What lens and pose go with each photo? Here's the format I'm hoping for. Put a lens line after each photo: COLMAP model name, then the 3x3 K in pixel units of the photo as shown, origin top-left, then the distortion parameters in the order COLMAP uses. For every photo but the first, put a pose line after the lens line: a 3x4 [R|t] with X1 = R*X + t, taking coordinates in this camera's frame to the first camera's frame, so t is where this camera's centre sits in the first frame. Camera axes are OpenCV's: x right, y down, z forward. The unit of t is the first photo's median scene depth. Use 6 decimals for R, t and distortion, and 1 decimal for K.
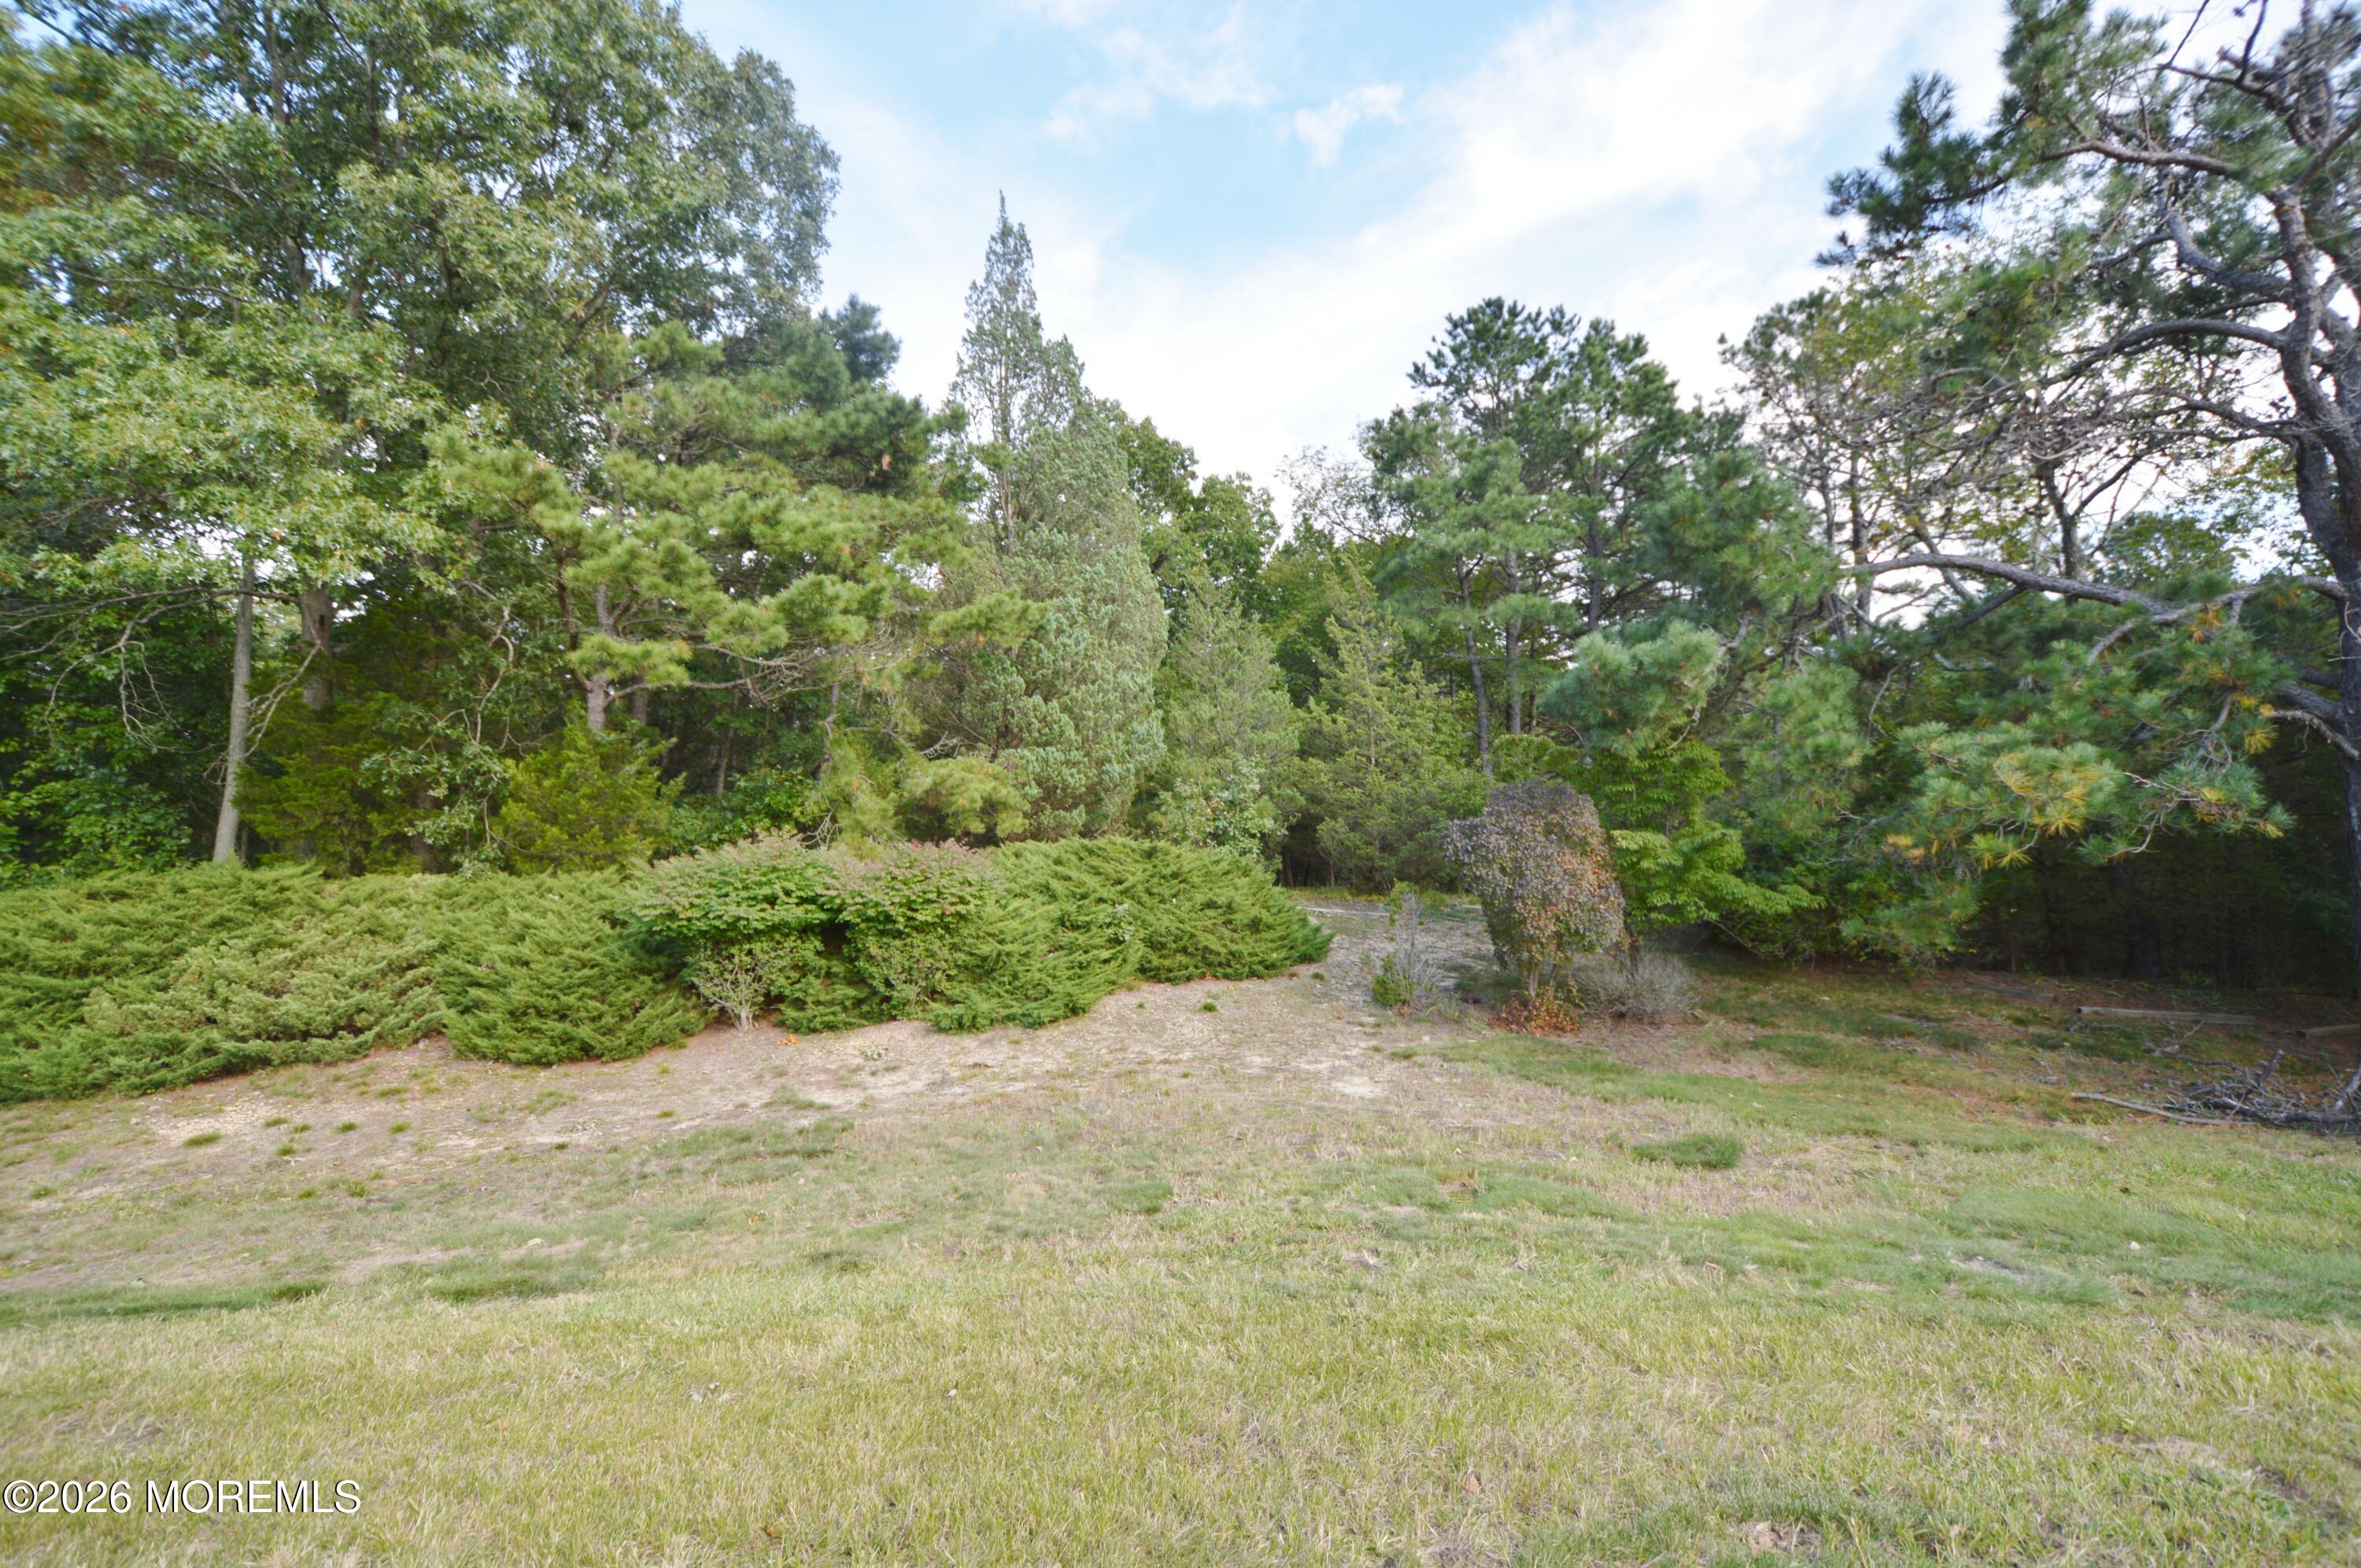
lens RADIAL K [[1023.2, 0, 1180.5], [0, 1023.2, 784.0], [0, 0, 1]] dist [-0.000826, -0.000031]
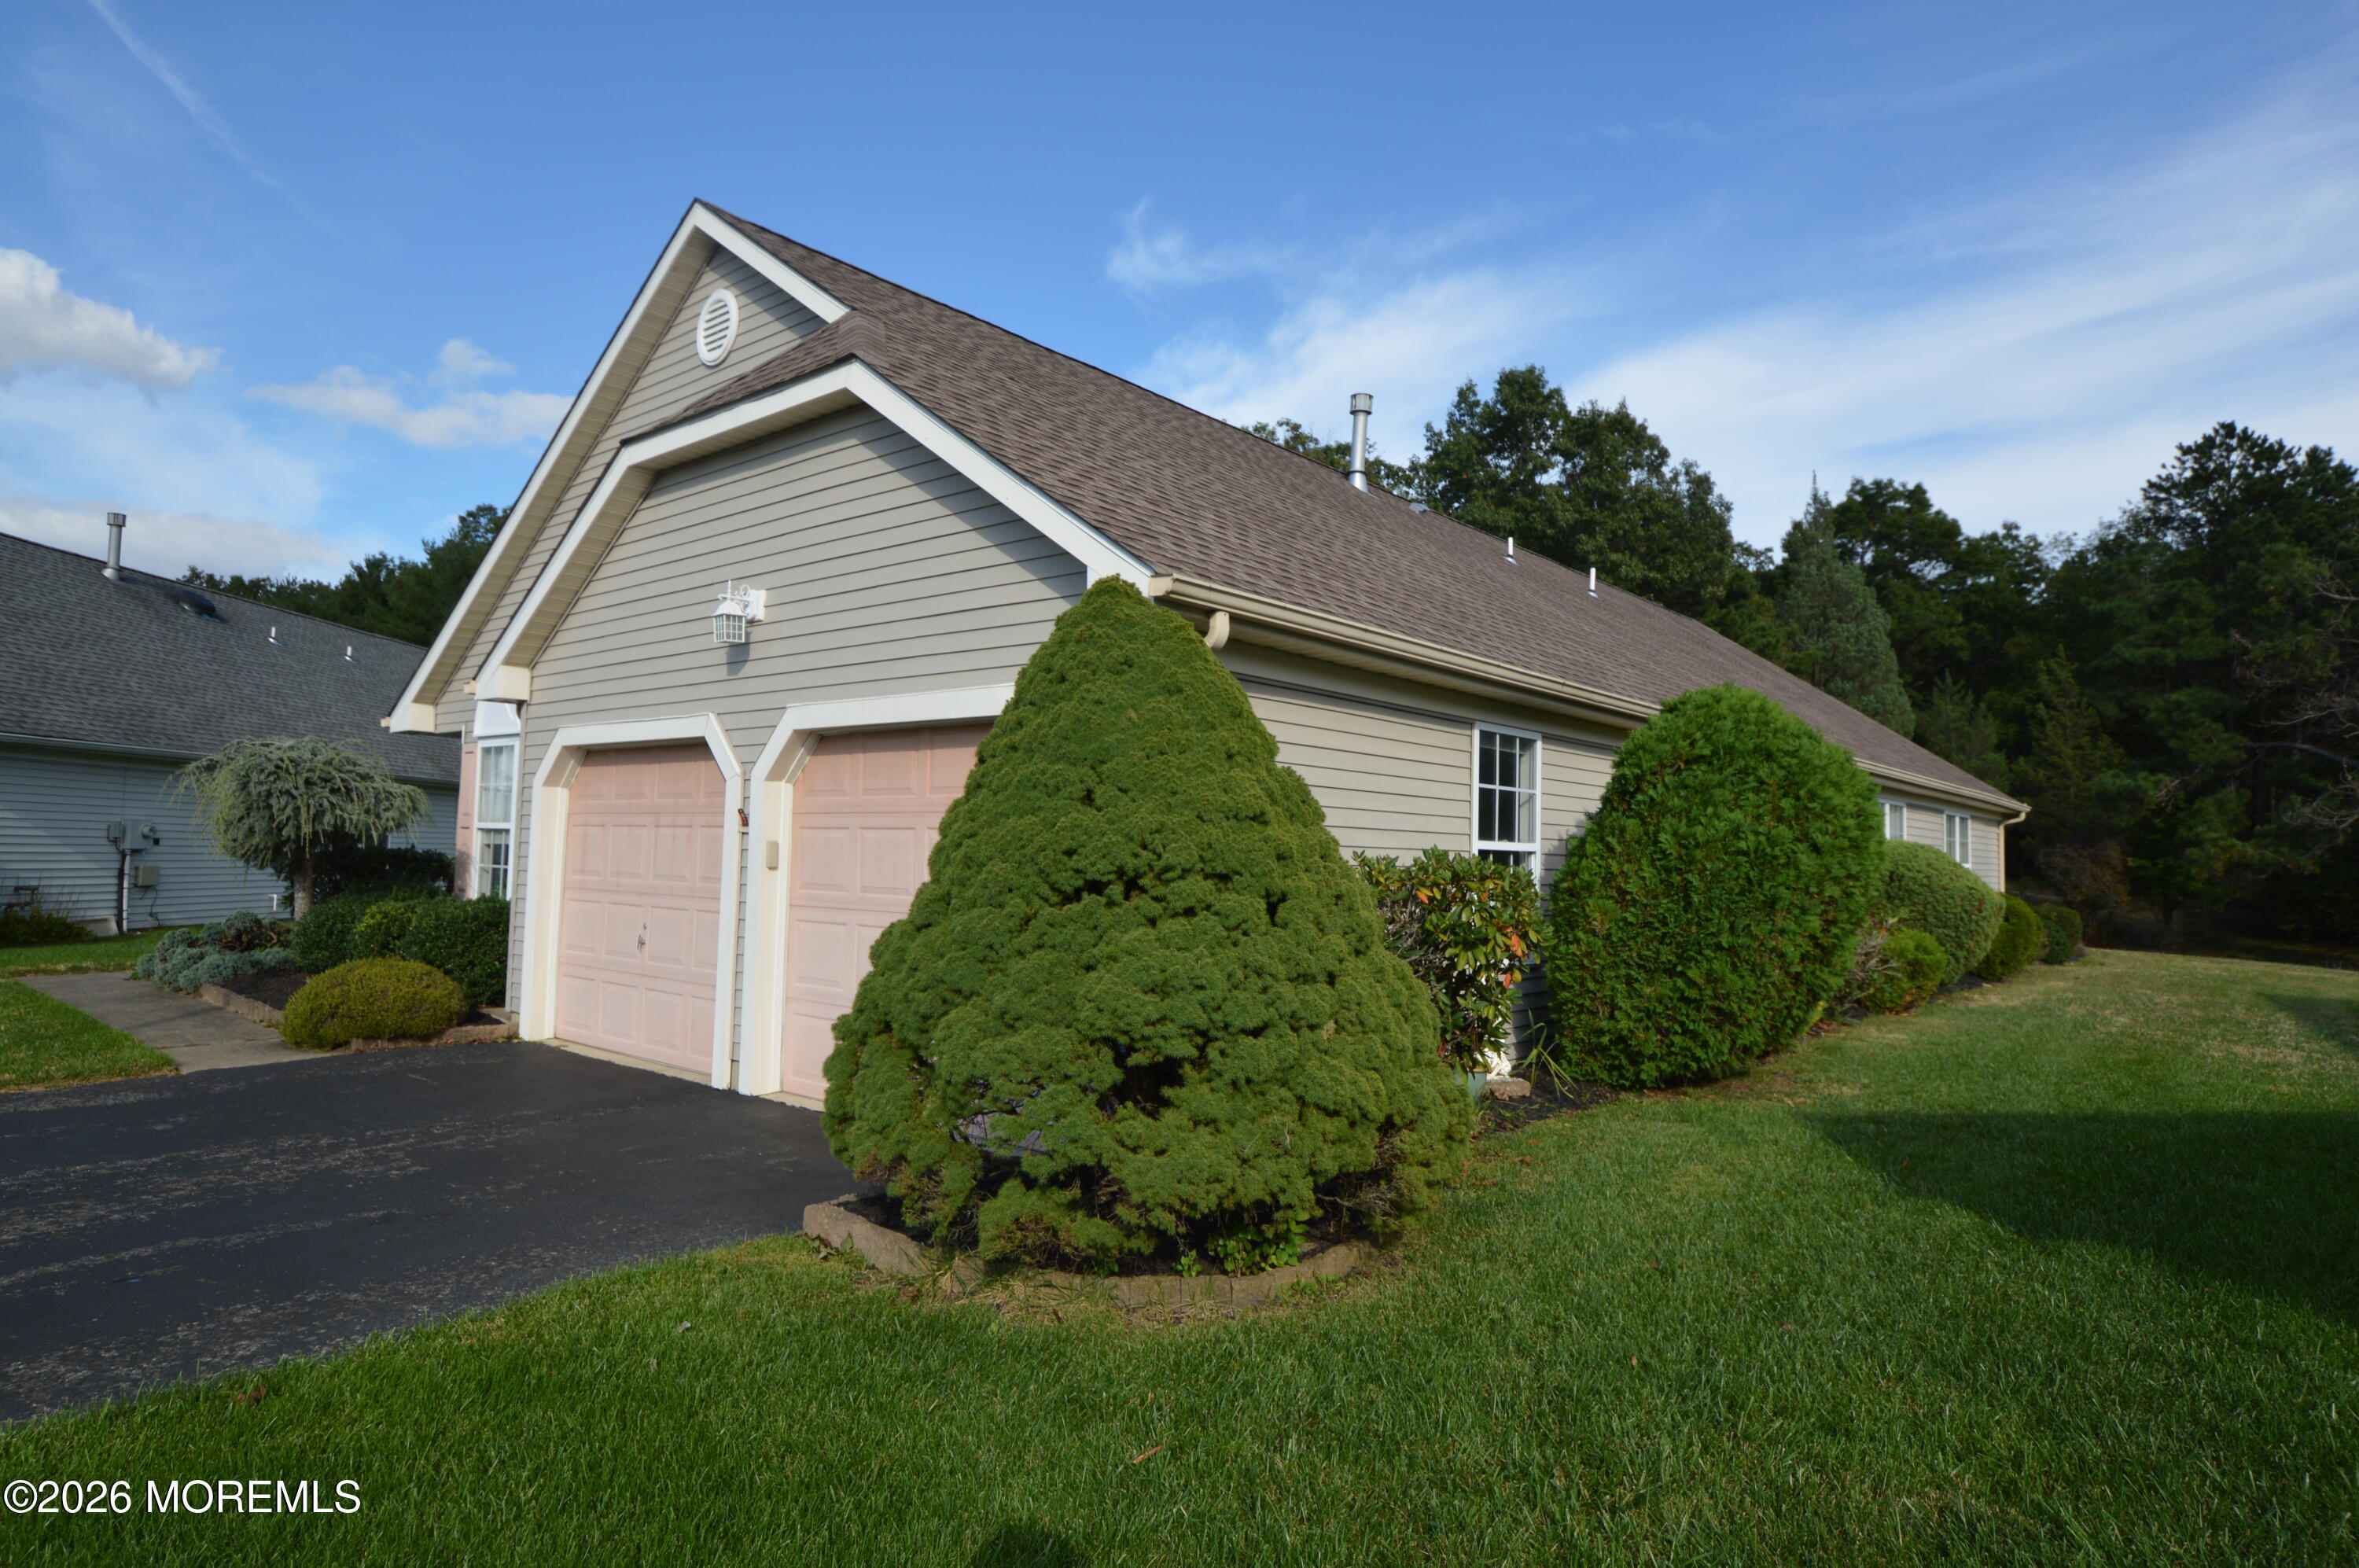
lens RADIAL K [[1320.9, 0, 1179.5], [0, 1320.9, 784.0], [0, 0, 1]] dist [-0.001995, -0.001251]
pose [[0.849883, 0.023180, -0.526462, 0.092812], [-0.000080, 0.999038, 0.043858, -0.125863], [0.526972, -0.037232, 0.849067, -1.324203]]
